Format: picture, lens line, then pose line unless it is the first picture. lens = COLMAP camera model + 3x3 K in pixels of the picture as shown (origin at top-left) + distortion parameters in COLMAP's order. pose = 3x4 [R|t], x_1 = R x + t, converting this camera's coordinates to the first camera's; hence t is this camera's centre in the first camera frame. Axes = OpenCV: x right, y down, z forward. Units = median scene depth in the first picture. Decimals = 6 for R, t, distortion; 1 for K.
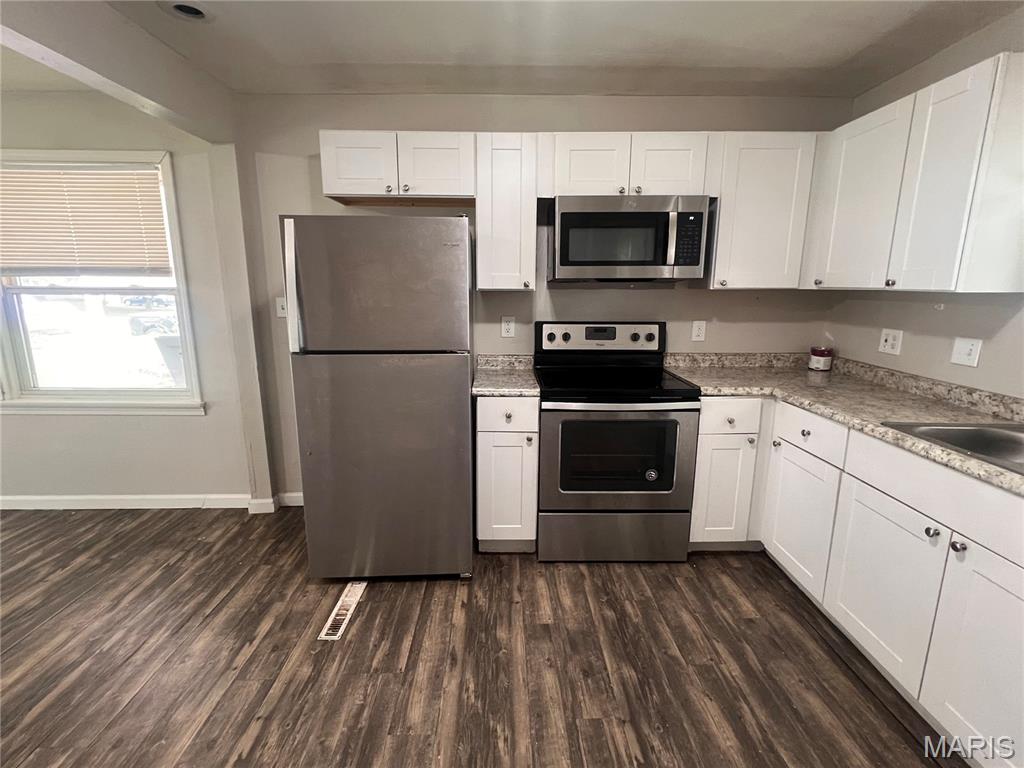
lens RADIAL K [[473.5, 0, 512.0], [0, 473.5, 384.0], [0, 0, 1]] dist [-0.011797, -0.000231]
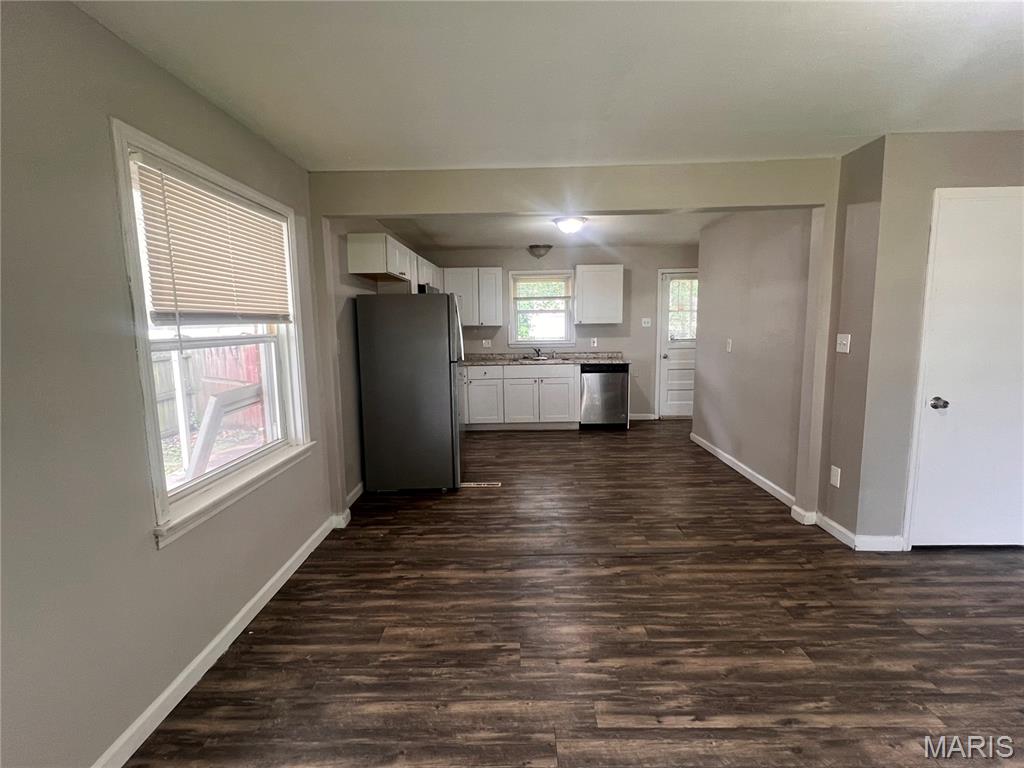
lens RADIAL K [[473.5, 0, 512.0], [0, 473.5, 384.0], [0, 0, 1]] dist [-0.011797, -0.000231]
pose [[0.030177, -0.130563, 0.990981, -1.994526], [0.223781, 0.967148, 0.120609, -0.130697], [-0.974172, 0.218123, 0.058403, 0.571592]]
